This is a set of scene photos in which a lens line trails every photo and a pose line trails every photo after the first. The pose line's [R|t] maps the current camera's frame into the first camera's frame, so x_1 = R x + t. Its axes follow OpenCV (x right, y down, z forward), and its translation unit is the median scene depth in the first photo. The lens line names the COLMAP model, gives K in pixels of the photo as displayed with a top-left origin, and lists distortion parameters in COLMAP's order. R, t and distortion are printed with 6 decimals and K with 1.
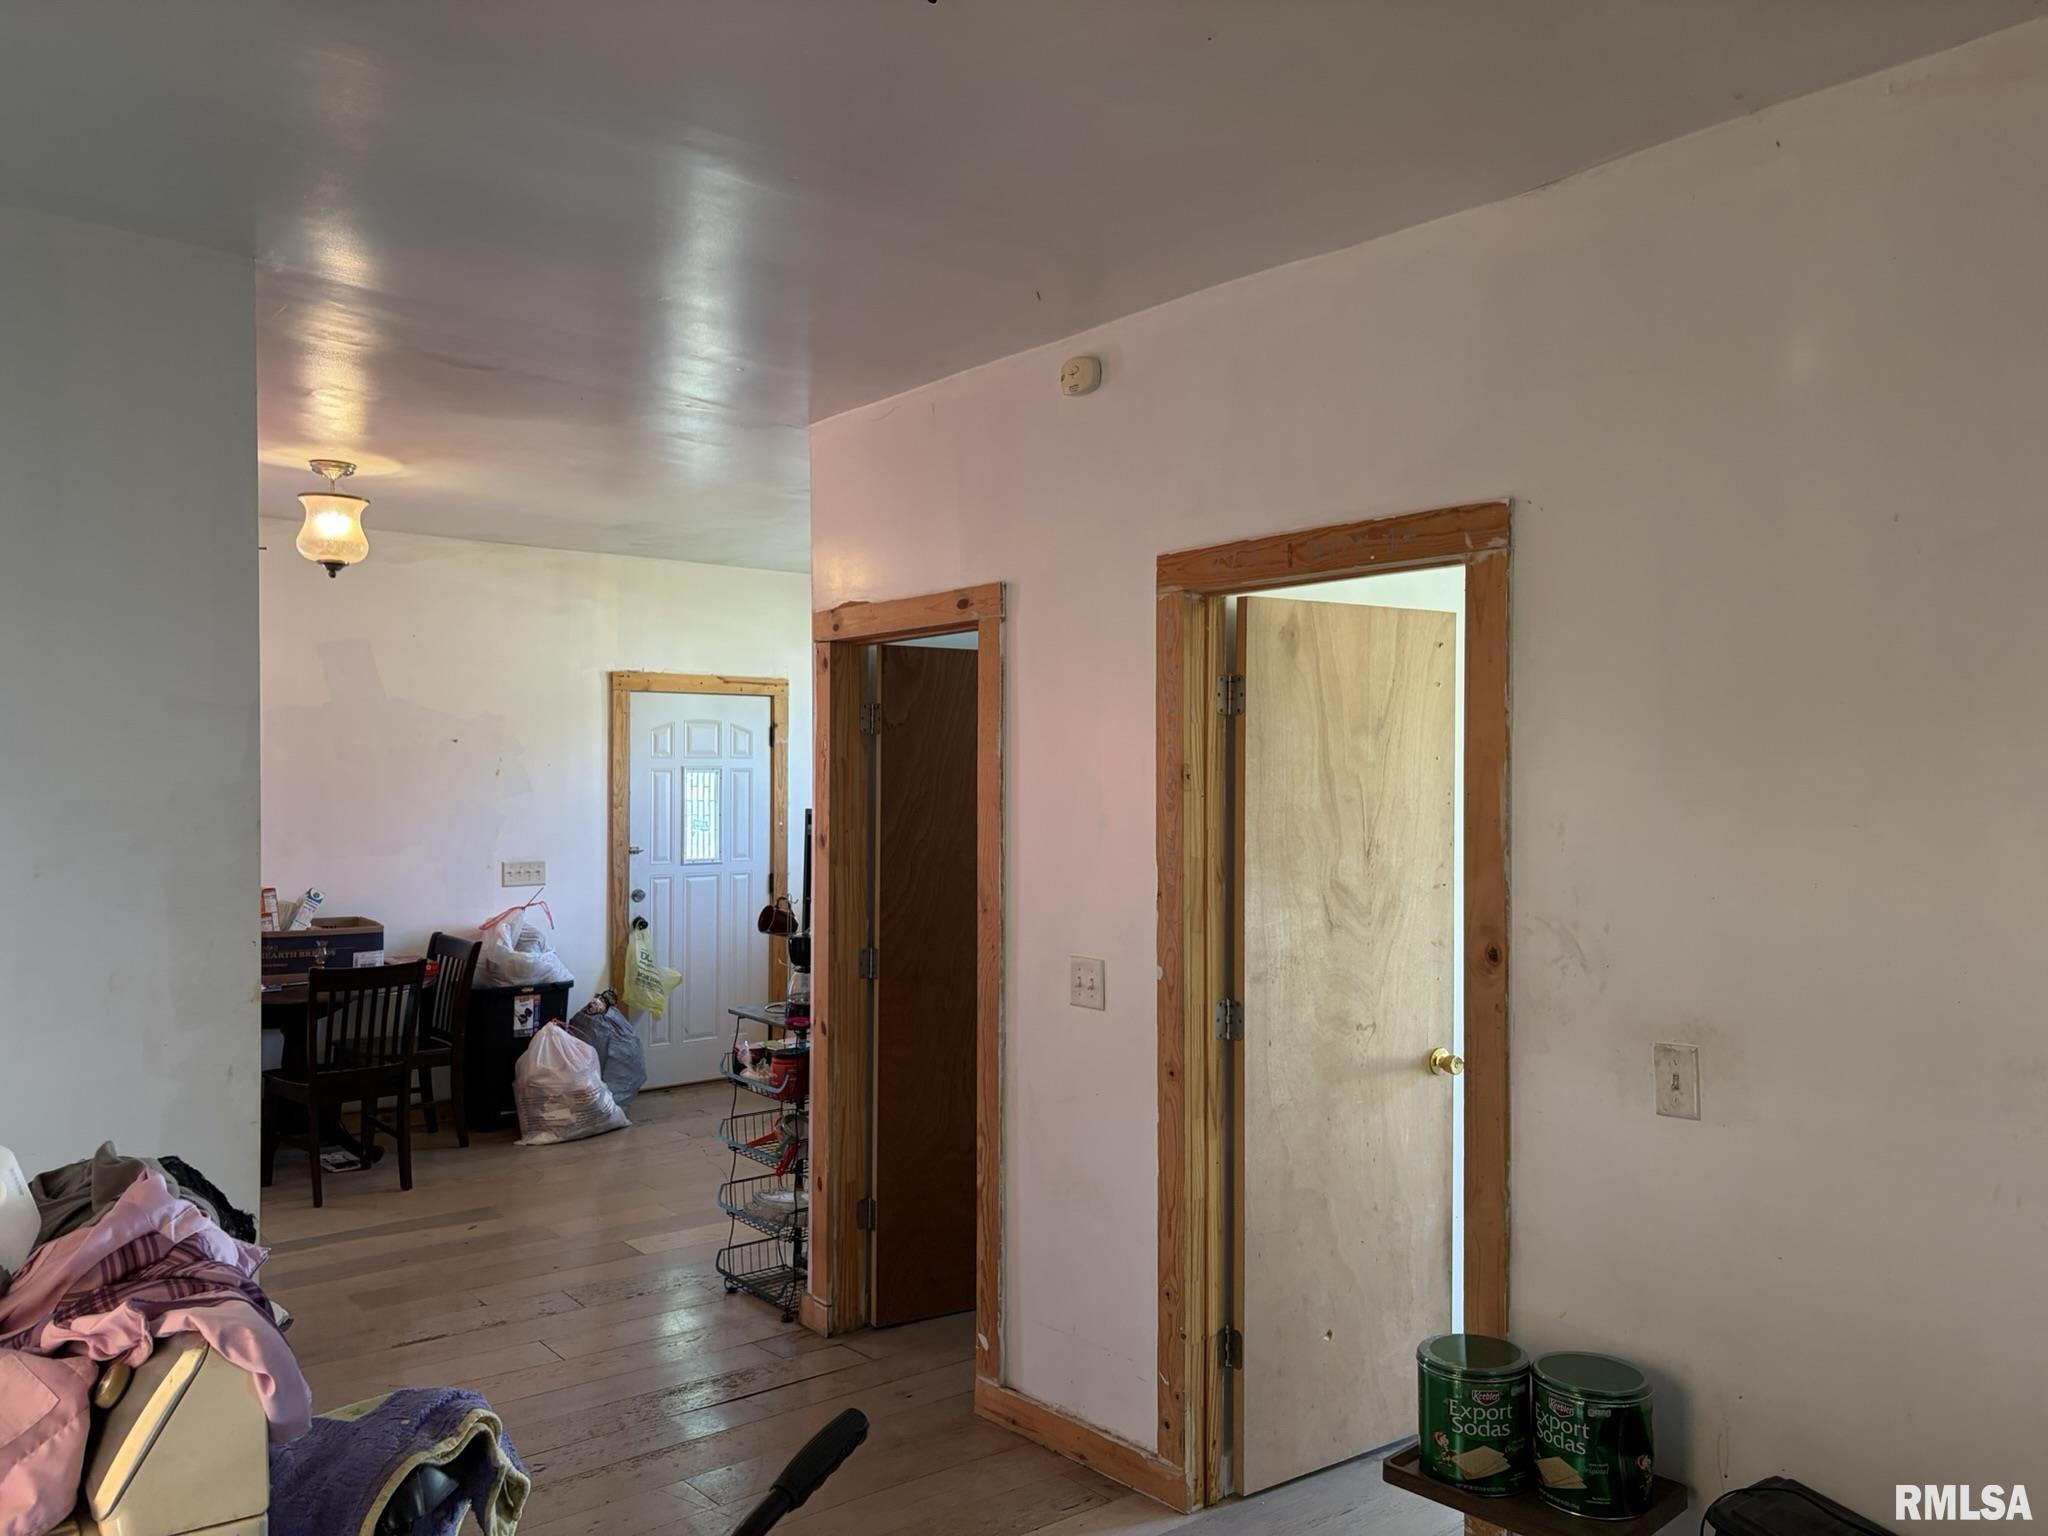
lens RADIAL K [[1559.4, 0, 1030.7], [0, 1559.4, 772.5], [0, 0, 1]] dist [0.041792, -0.043972]
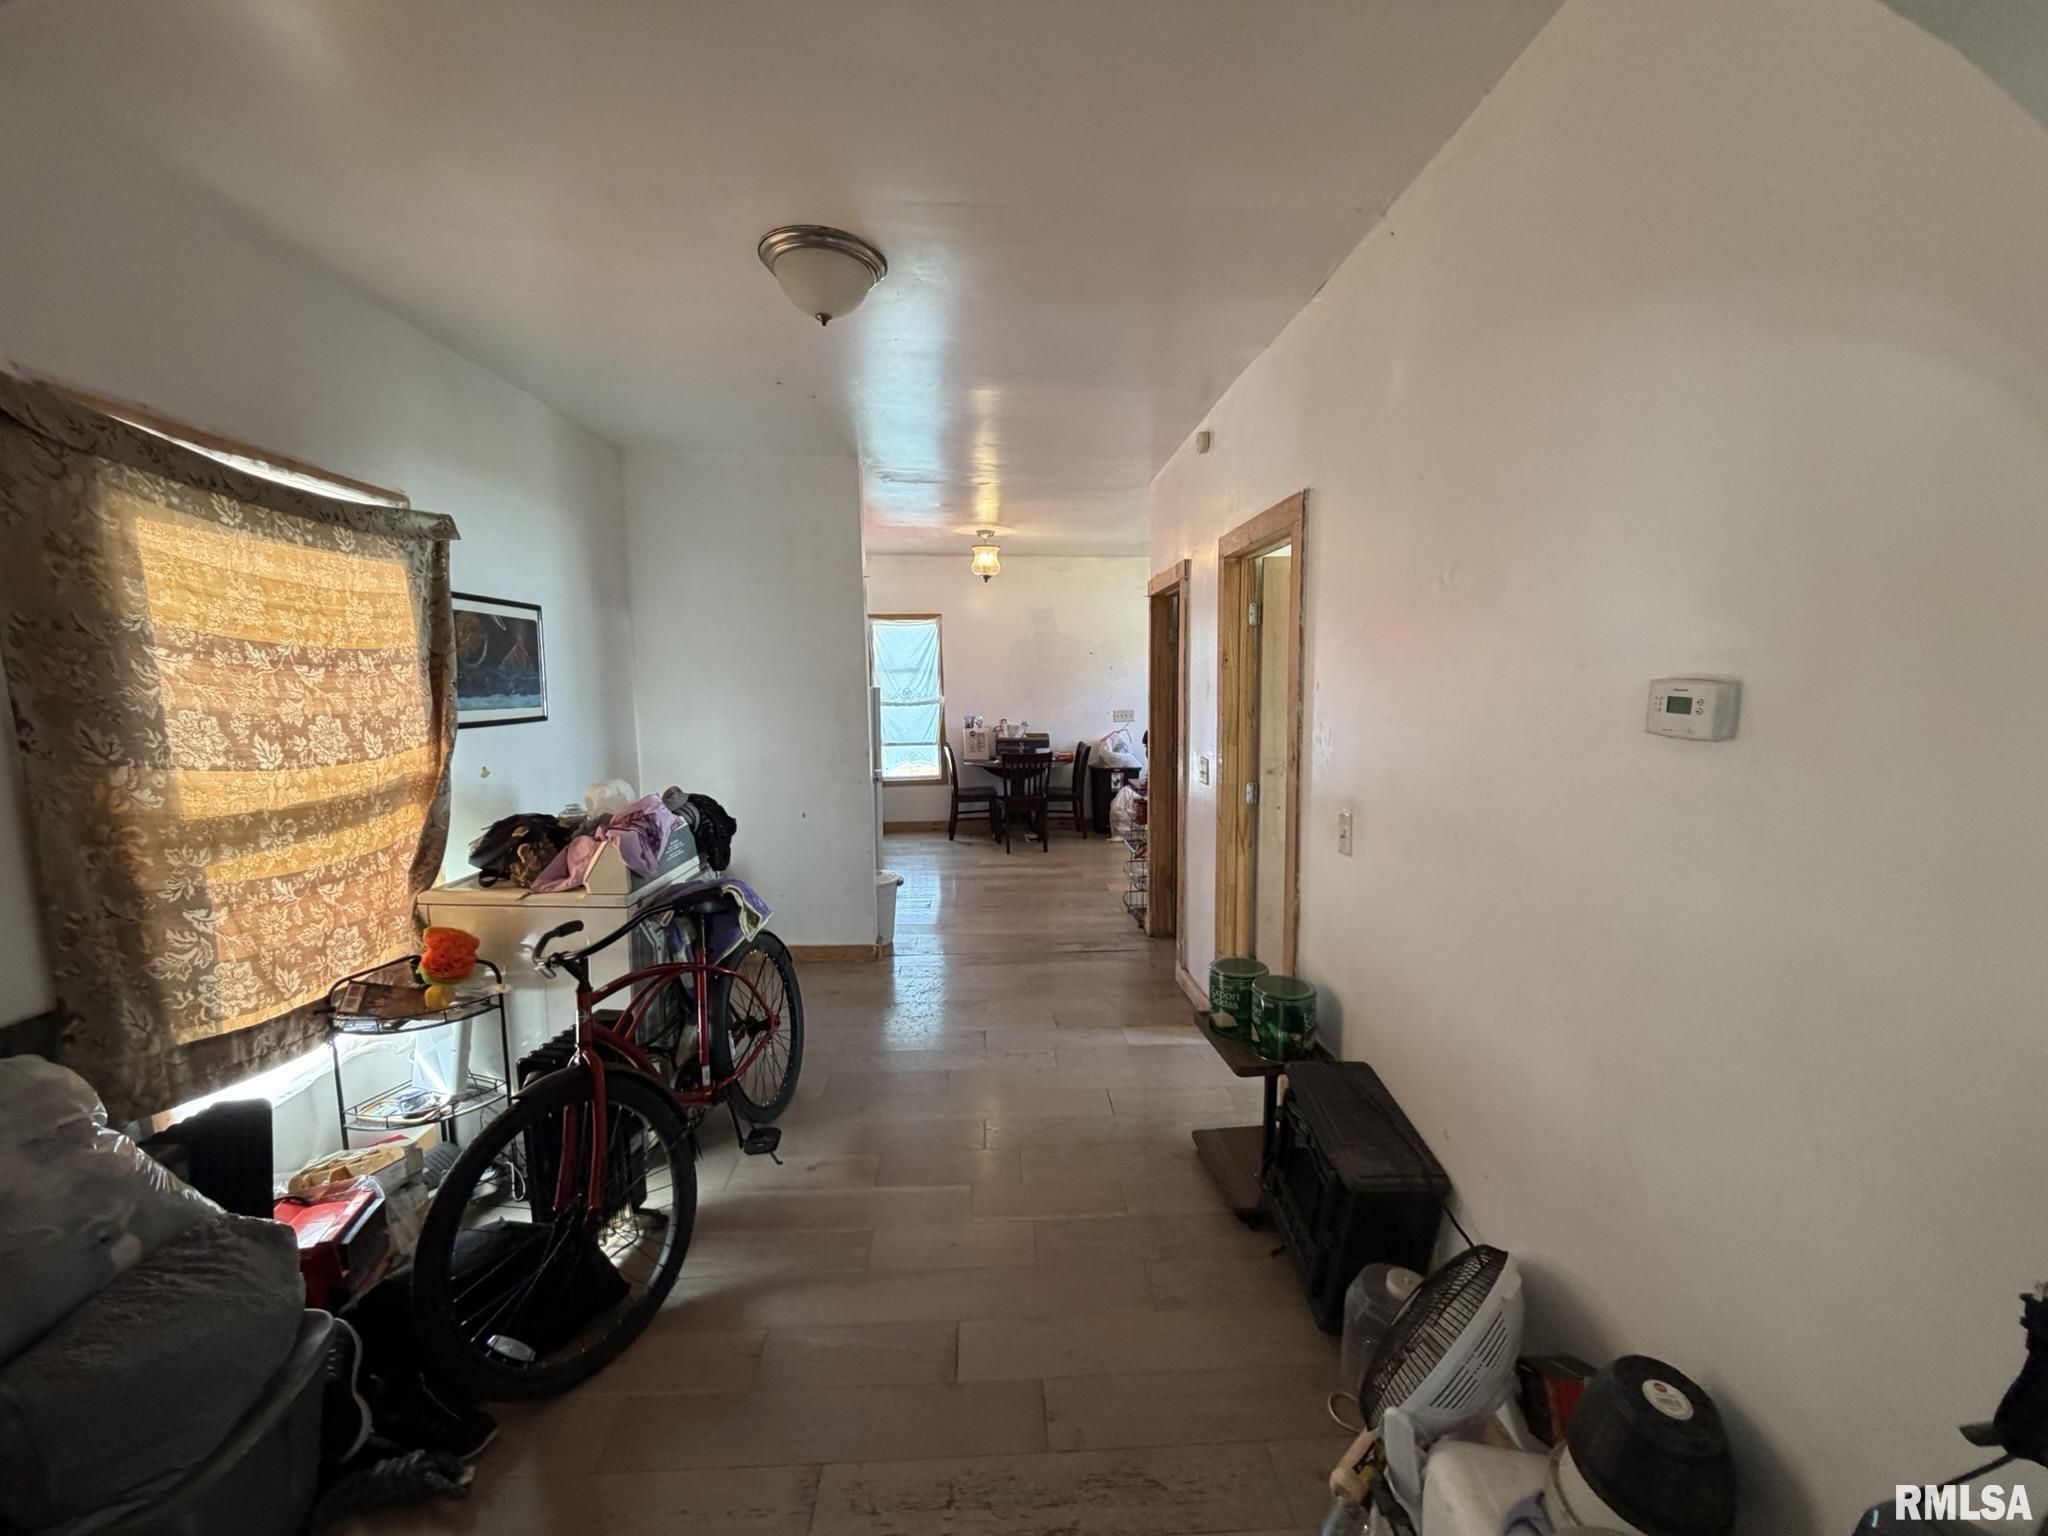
lens RADIAL K [[818.2, 0, 1032.4], [0, 818.2, 768.1], [0, 0, 1]] dist [0.000791, -0.000571]
pose [[0.815265, 0.052904, -0.576667, 0.222114], [0.016581, 0.993277, 0.114566, 0.006557], [0.578851, -0.102964, 0.808907, 0.032723]]
